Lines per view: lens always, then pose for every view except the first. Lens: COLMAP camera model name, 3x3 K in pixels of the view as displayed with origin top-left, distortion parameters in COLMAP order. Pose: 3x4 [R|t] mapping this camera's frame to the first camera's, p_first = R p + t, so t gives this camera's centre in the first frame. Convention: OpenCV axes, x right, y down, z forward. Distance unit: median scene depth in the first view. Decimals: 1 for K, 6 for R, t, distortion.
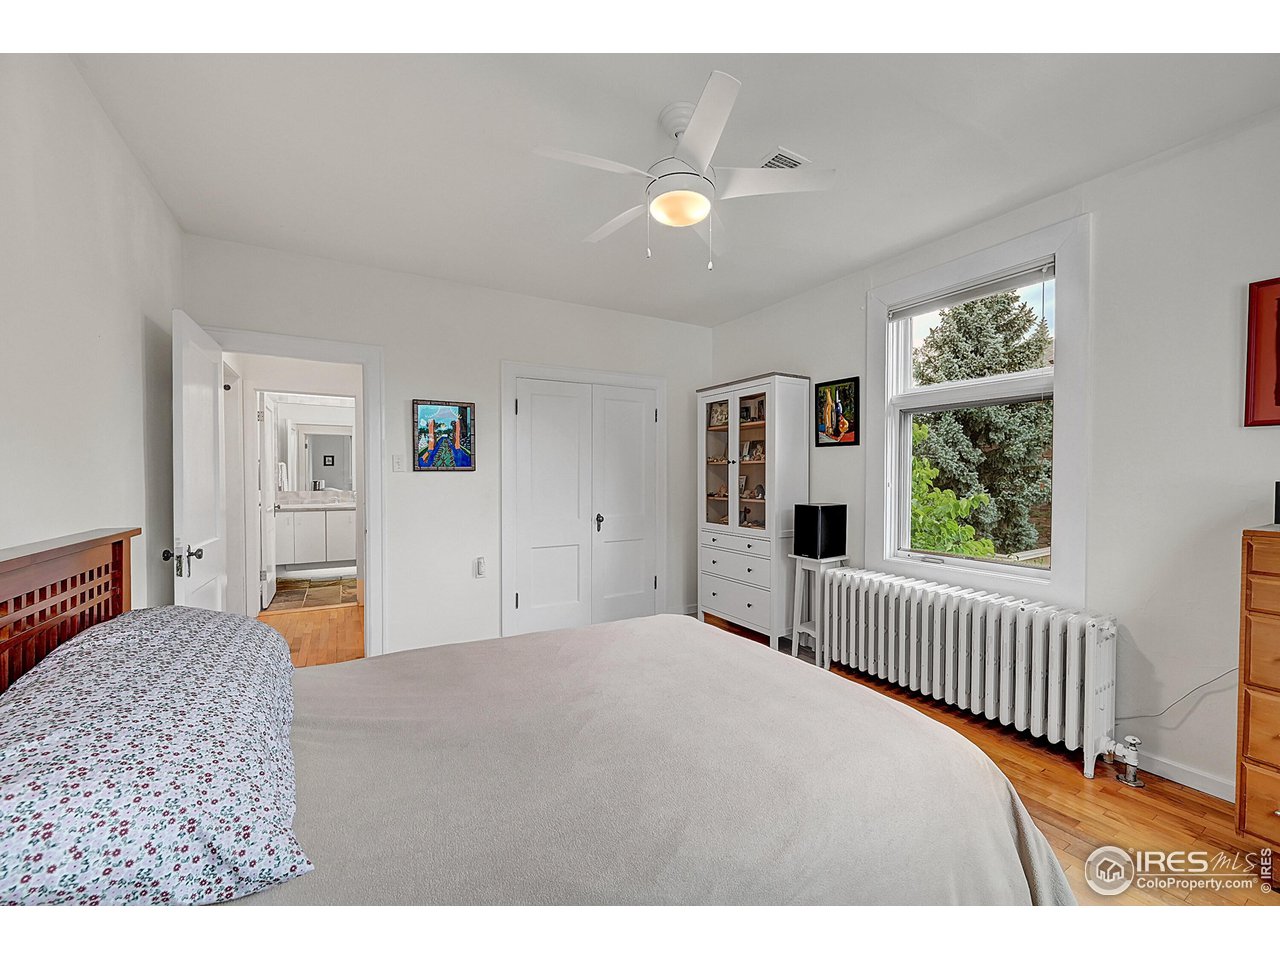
lens RADIAL K [[517.9, 0, 640.0], [0, 517.9, 480.0], [0, 0, 1]] dist [0.018304, 0.000035]
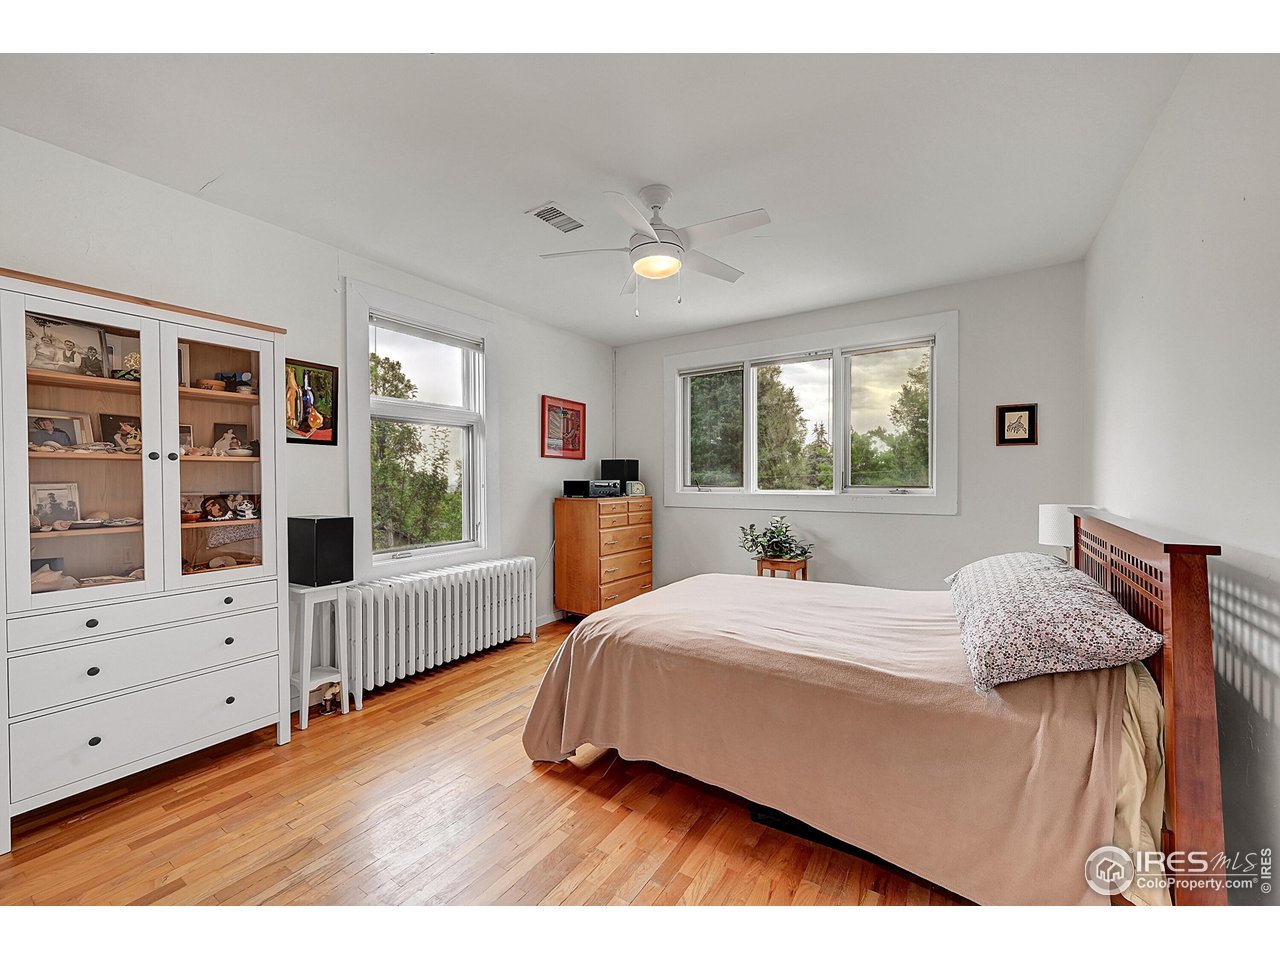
lens RADIAL K [[517.9, 0, 640.0], [0, 517.9, 480.0], [0, 0, 1]] dist [0.018304, 0.000035]
pose [[-0.444381, -0.004533, 0.895826, -0.576640], [0.010129, 0.999898, 0.010084, -0.012435], [-0.895780, 0.013555, -0.444290, 0.905077]]
